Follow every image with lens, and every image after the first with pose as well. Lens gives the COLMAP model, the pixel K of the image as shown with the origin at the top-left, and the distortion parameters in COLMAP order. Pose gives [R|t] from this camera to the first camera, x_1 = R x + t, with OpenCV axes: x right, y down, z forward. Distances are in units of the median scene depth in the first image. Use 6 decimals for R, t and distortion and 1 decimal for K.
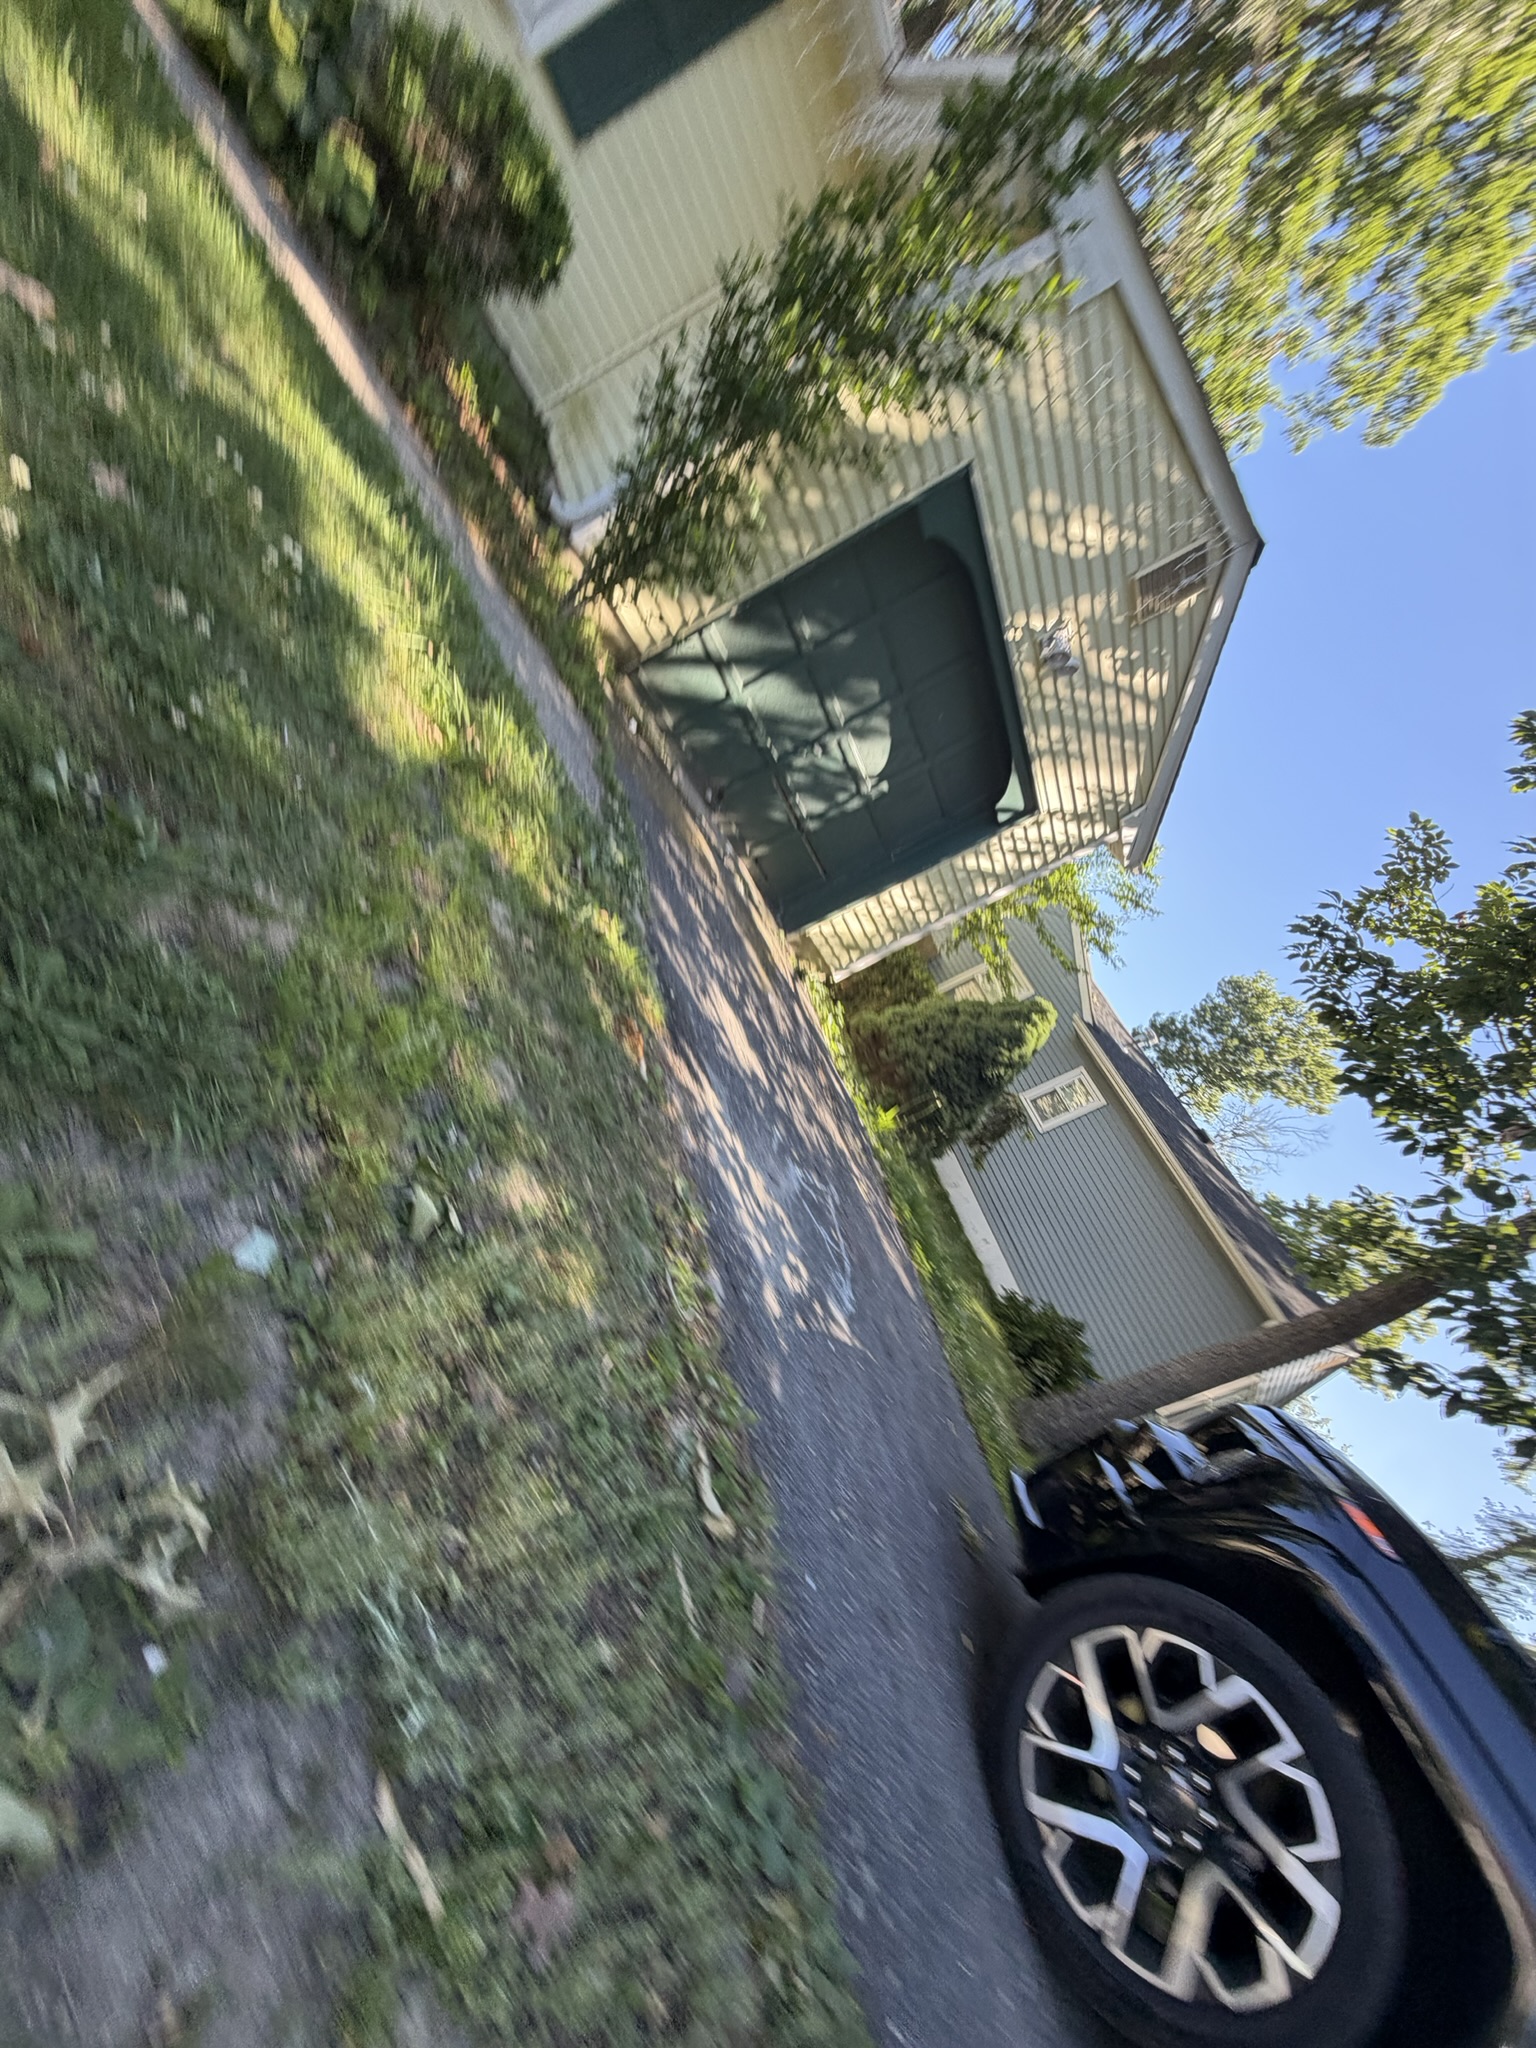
lens RADIAL K [[816.6, 0, 767.4], [0, 816.6, 1025.5], [0, 0, 1]] dist [0.000009, -0.000836]
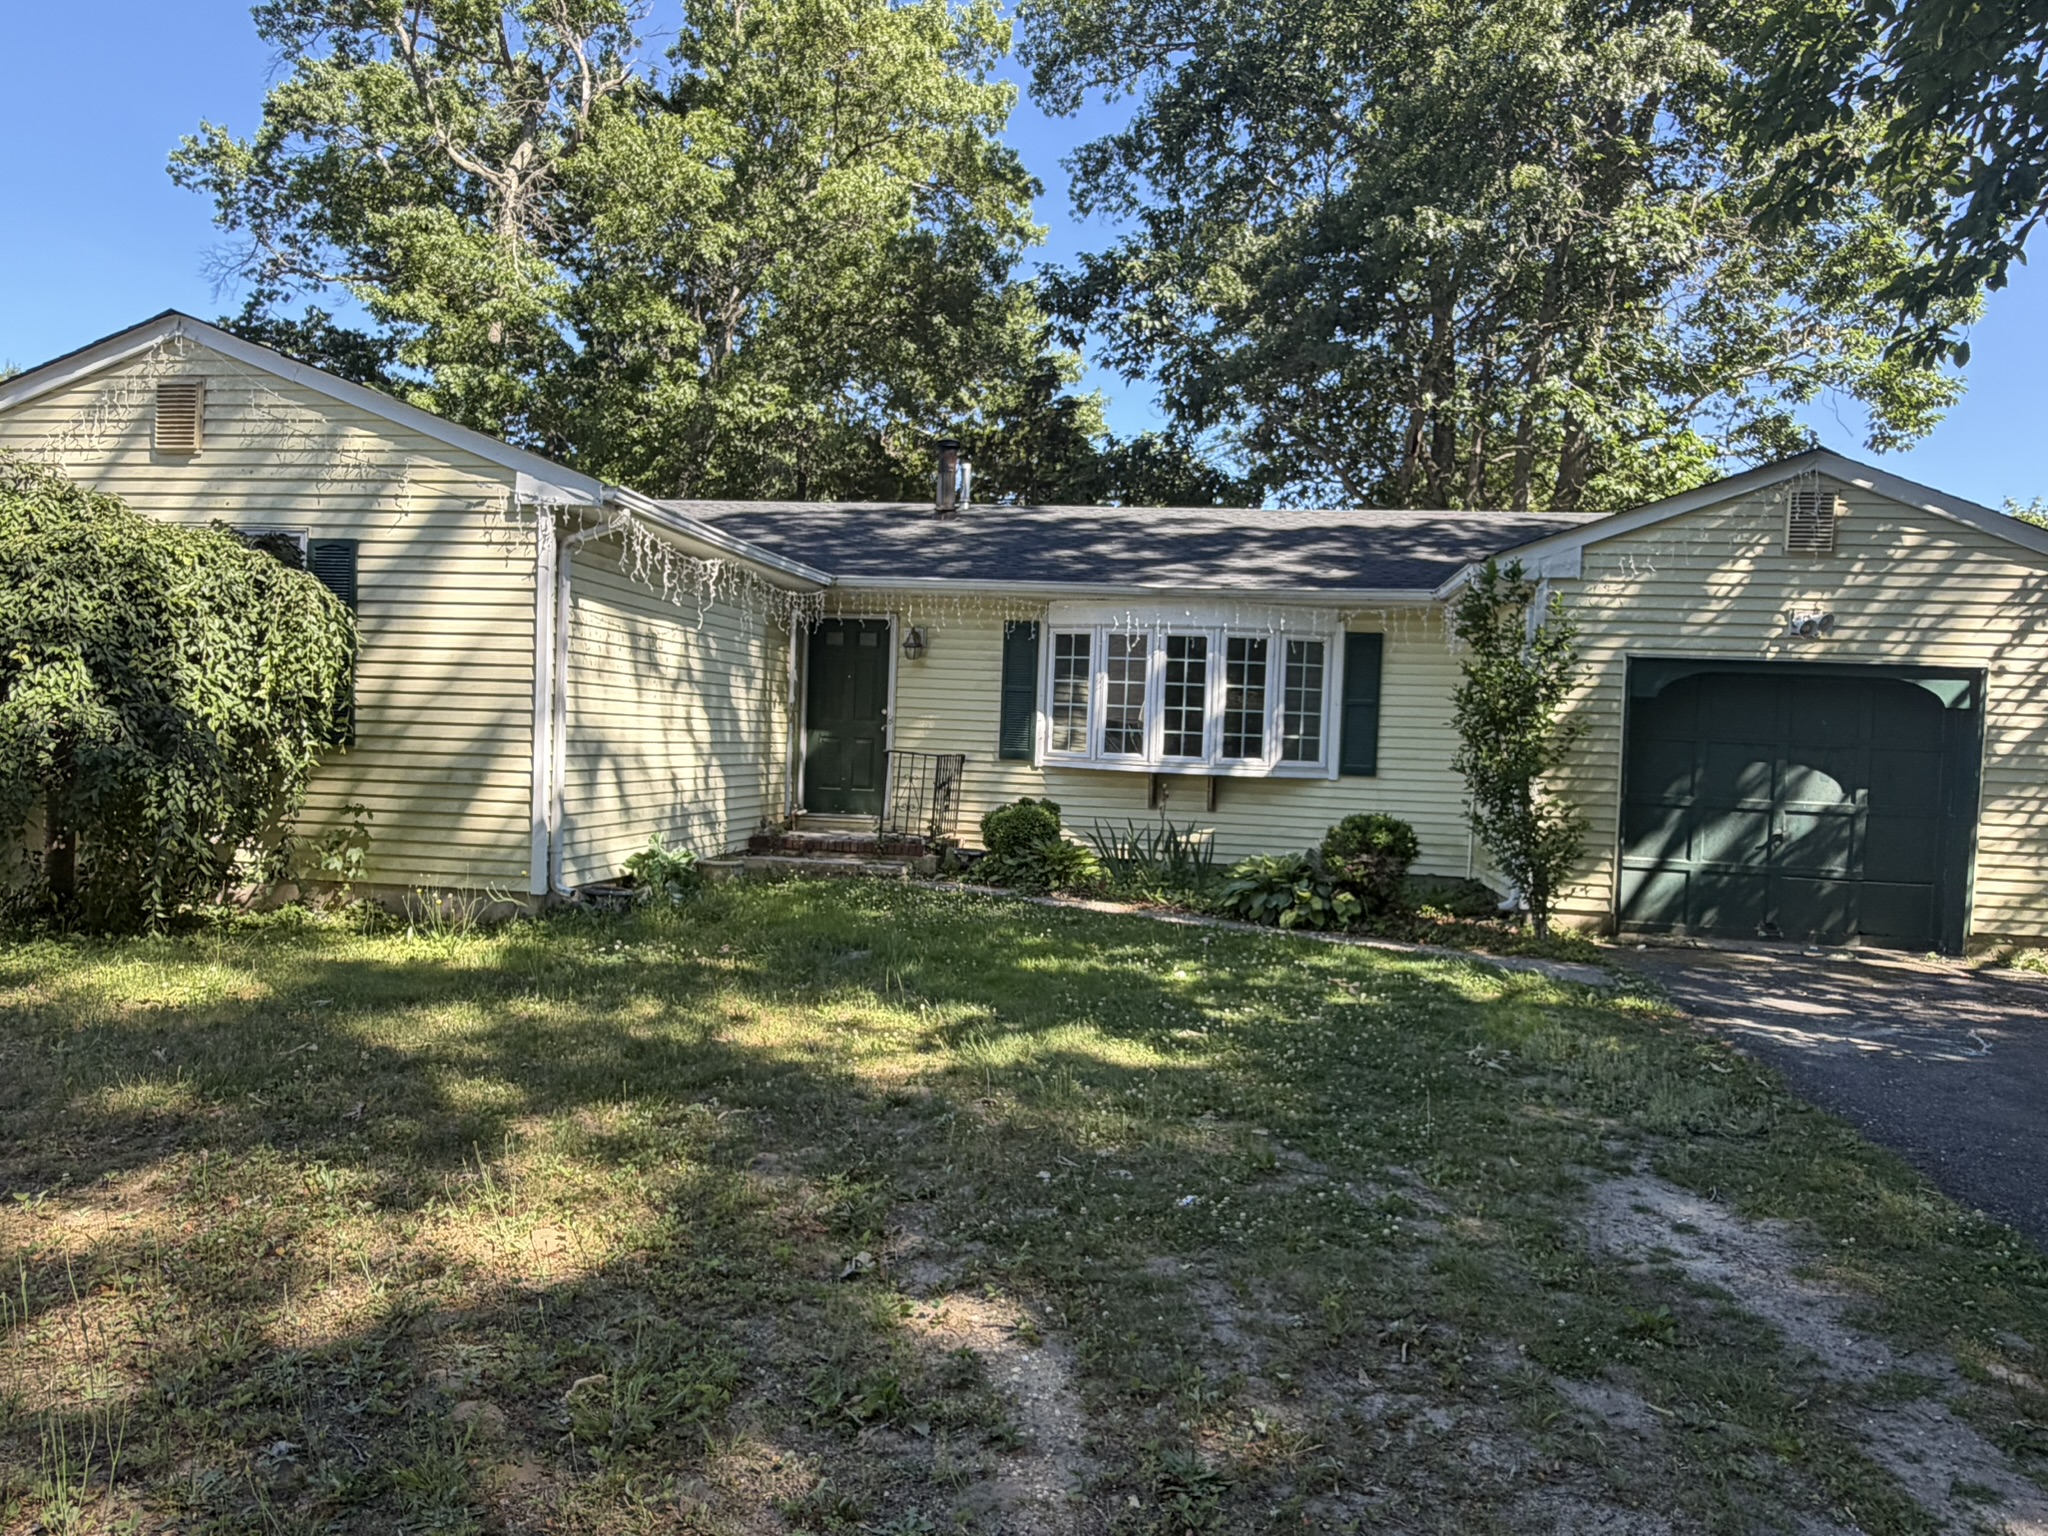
lens RADIAL K [[1321.9, 0, 1027.4], [0, 1321.9, 771.2], [0, 0, 1]] dist [0.003895, -0.011378]
pose [[0.390920, -0.860110, -0.327708, 0.295455], [0.387946, 0.476840, -0.788747, 0.600510], [0.834673, 0.181204, 0.520083, -0.761671]]
